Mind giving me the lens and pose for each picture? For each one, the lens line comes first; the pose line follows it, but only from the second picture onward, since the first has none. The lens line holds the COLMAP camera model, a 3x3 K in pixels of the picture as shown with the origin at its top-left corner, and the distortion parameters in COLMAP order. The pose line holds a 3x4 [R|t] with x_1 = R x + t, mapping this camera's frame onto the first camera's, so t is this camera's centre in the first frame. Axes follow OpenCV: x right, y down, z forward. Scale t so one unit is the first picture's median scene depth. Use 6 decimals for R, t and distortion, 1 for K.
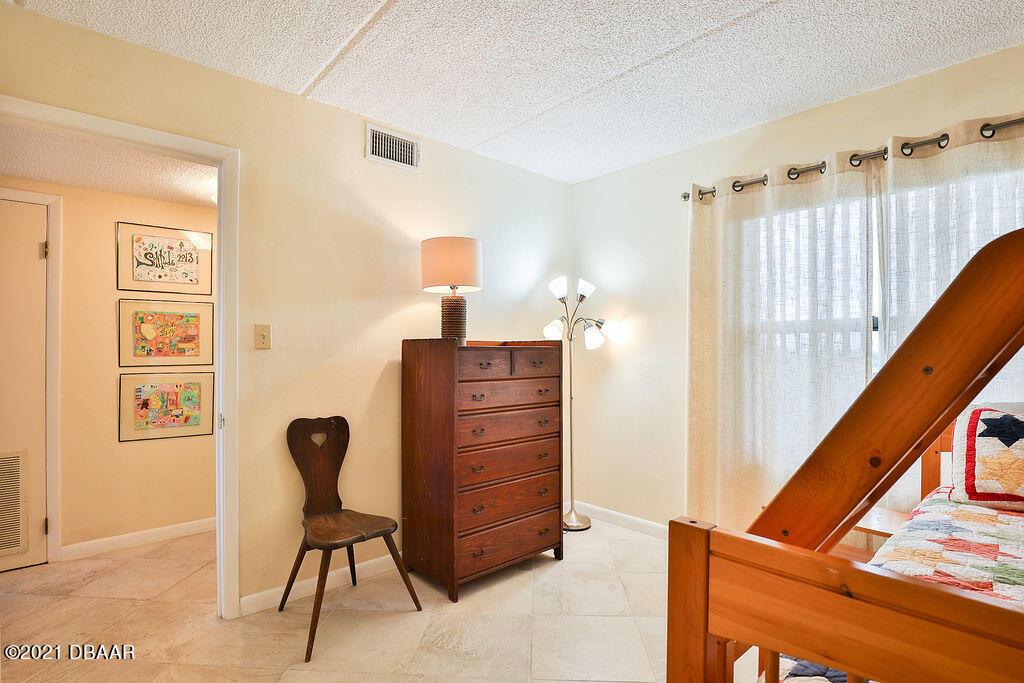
lens RADIAL K [[497.4, 0, 505.7], [0, 497.4, 345.4], [0, 0, 1]] dist [-0.035711, 0.006608]
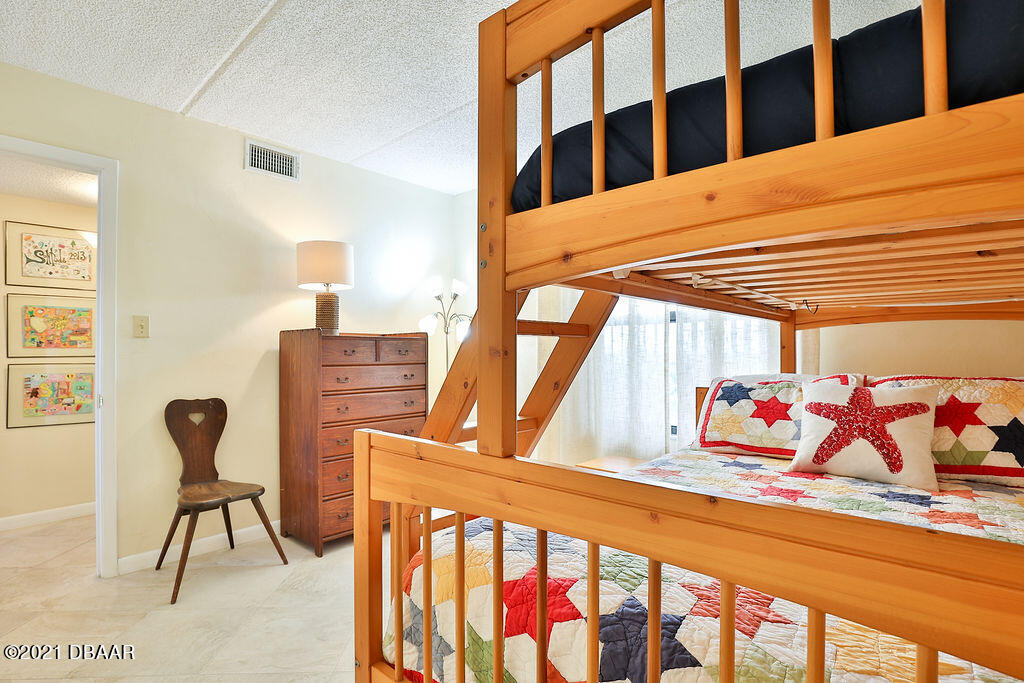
lens RADIAL K [[497.4, 0, 516.5], [0, 497.4, 346.2], [0, 0, 1]] dist [-0.035711, 0.006608]
pose [[0.993500, -0.003831, 0.113768, 0.212488], [0.004504, 0.999974, -0.005657, 0.034322], [-0.113743, 0.006133, 0.993491, -0.187554]]
